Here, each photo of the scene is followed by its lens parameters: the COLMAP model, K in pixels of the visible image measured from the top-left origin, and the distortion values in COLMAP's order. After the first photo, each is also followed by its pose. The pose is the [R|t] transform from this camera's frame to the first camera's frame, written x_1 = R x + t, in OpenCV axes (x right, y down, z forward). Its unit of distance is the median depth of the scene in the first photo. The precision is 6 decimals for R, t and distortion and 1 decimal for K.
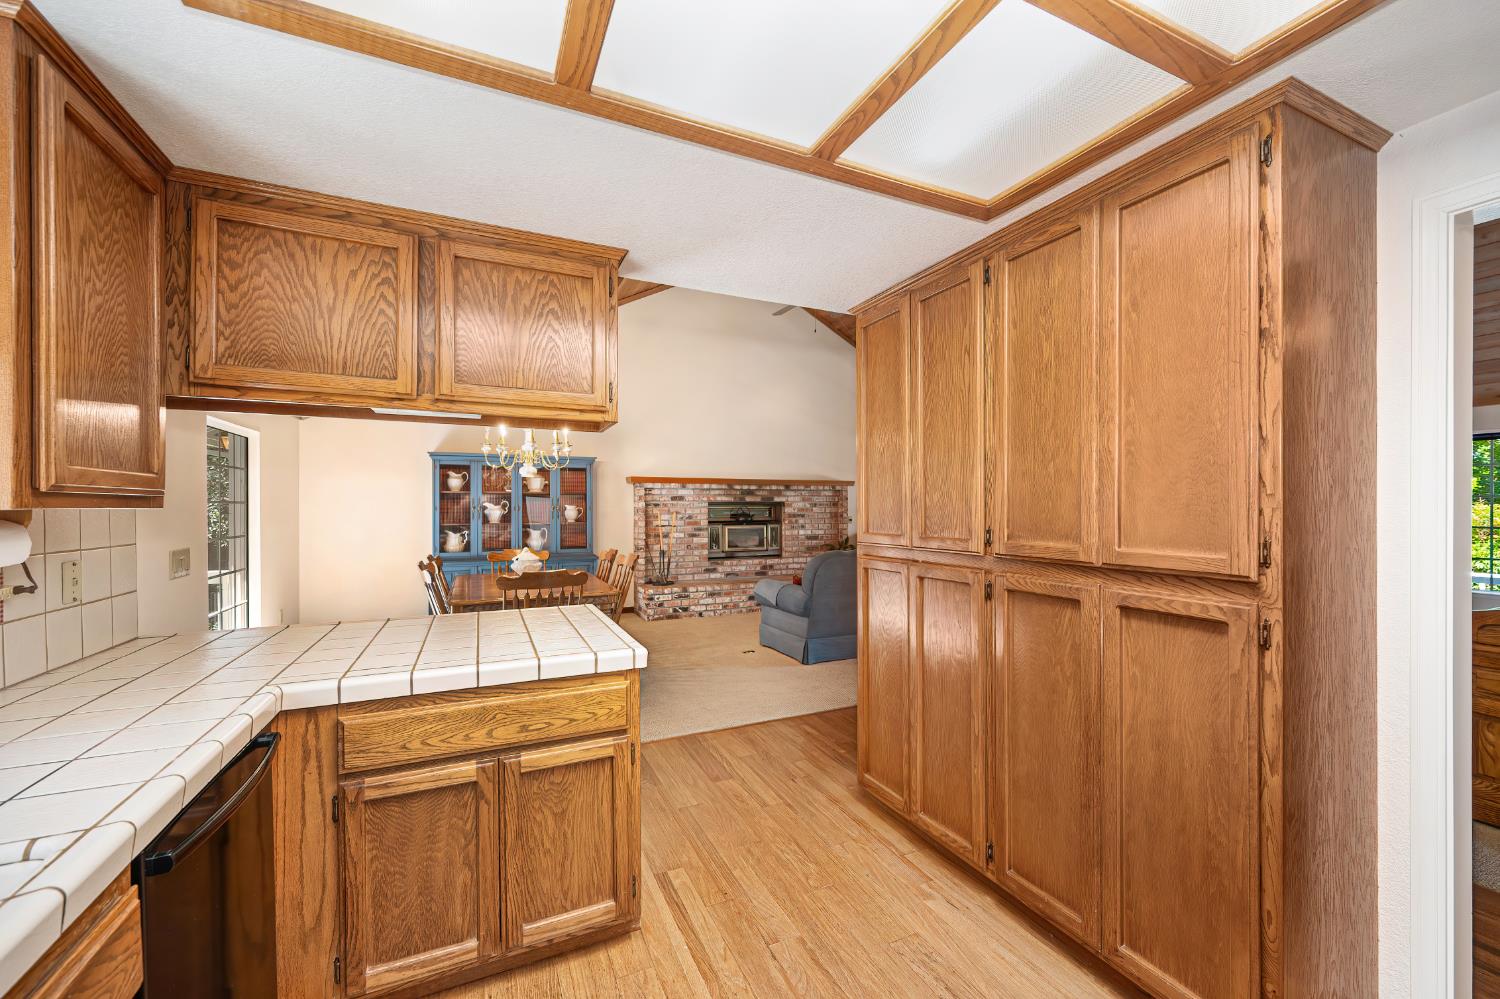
lens RADIAL K [[591.8, 0, 753.3], [0, 591.8, 510.0], [0, 0, 1]] dist [-0.000646, -0.000007]
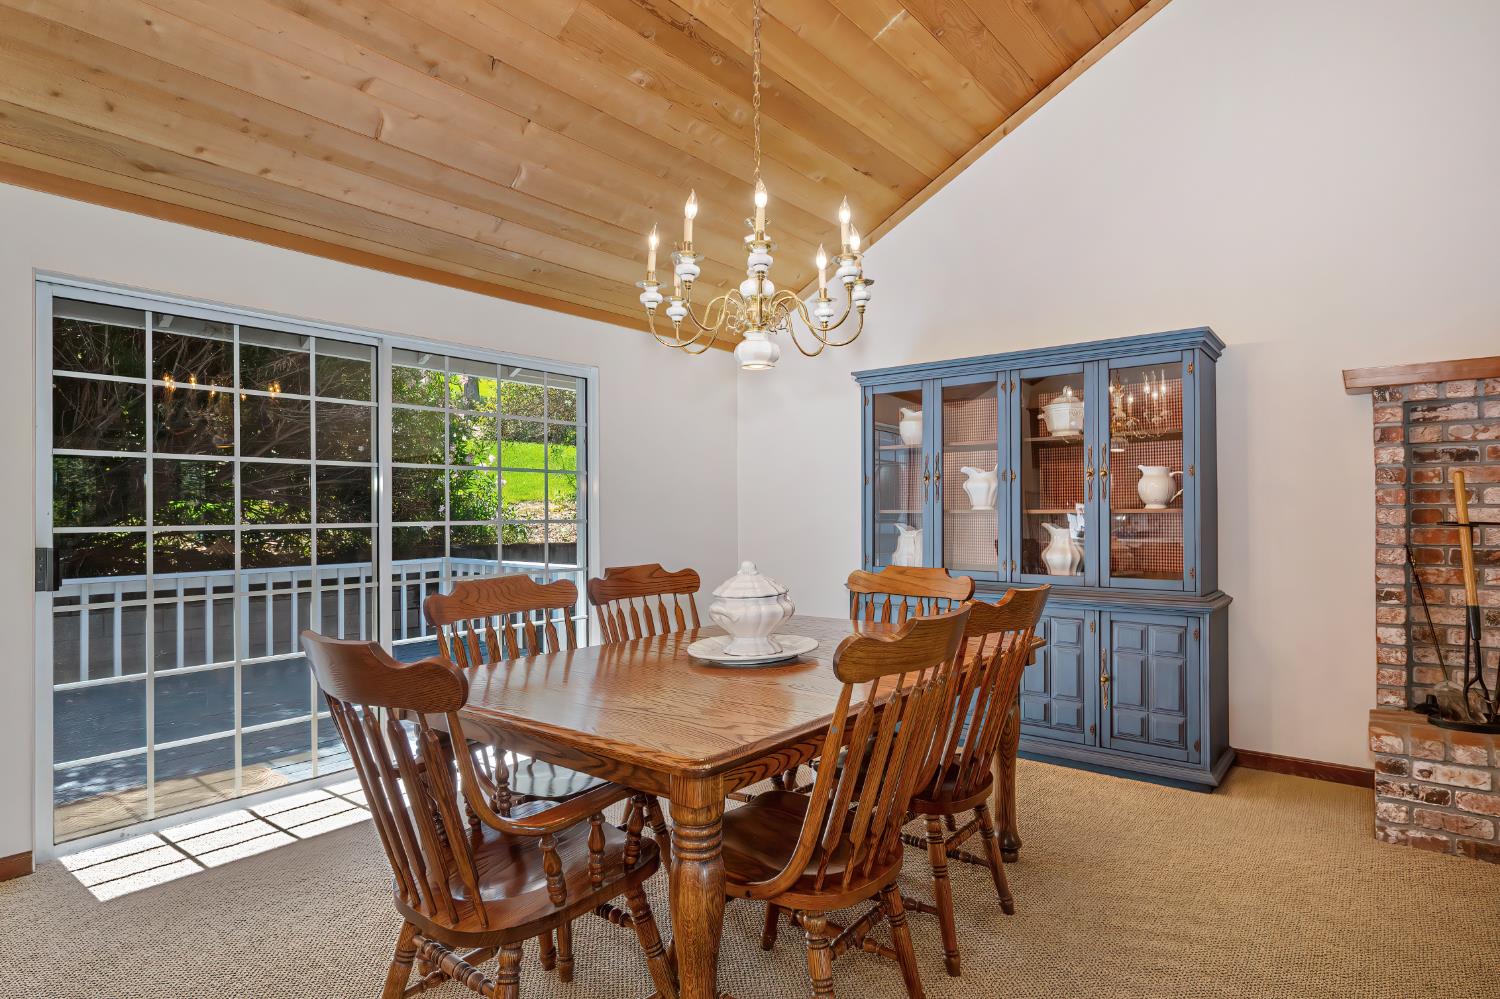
lens RADIAL K [[795.0, 0, 746.3], [0, 795.0, 508.3], [0, 0, 1]] dist [0.004712, 0.000555]
pose [[0.450276, 0.001065, -0.892889, 0.035841], [-0.000428, 0.999999, 0.000977, 0.018294], [0.892889, -0.000058, 0.450276, 0.493849]]
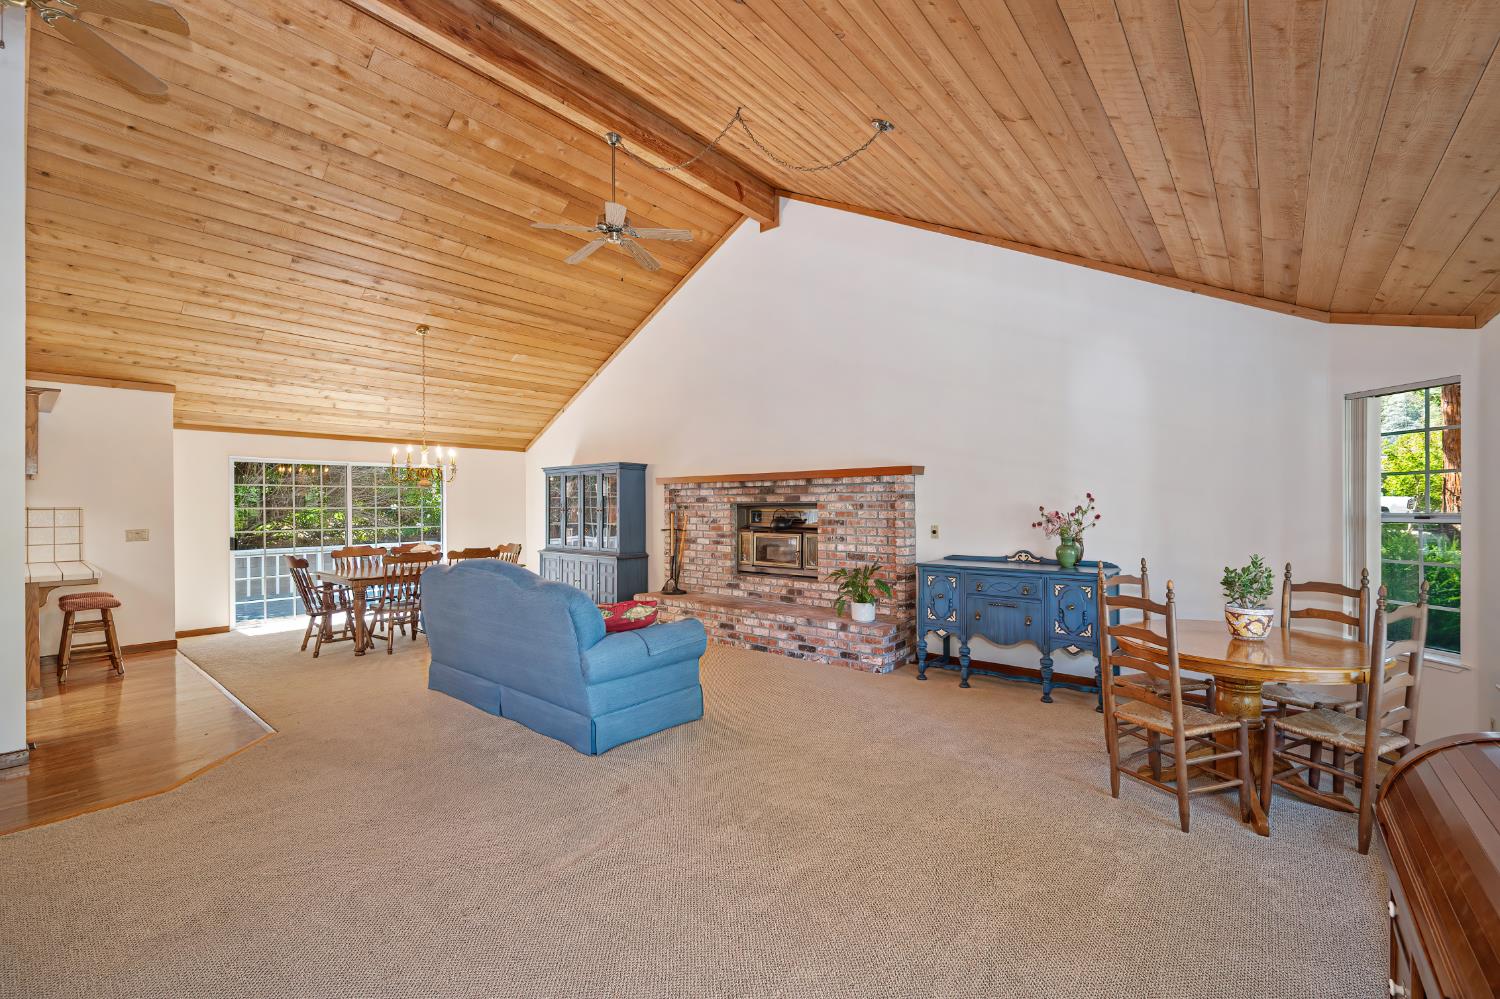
lens RADIAL K [[627.0, 0, 749.4], [0, 627.0, 505.5], [0, 0, 1]] dist [-0.000640, -0.000104]
pose [[0.423341, 0.001189, -0.905970, 0.769320], [0.003413, 0.999990, 0.002908, -0.013893], [0.905964, -0.004323, 0.423333, 0.682699]]
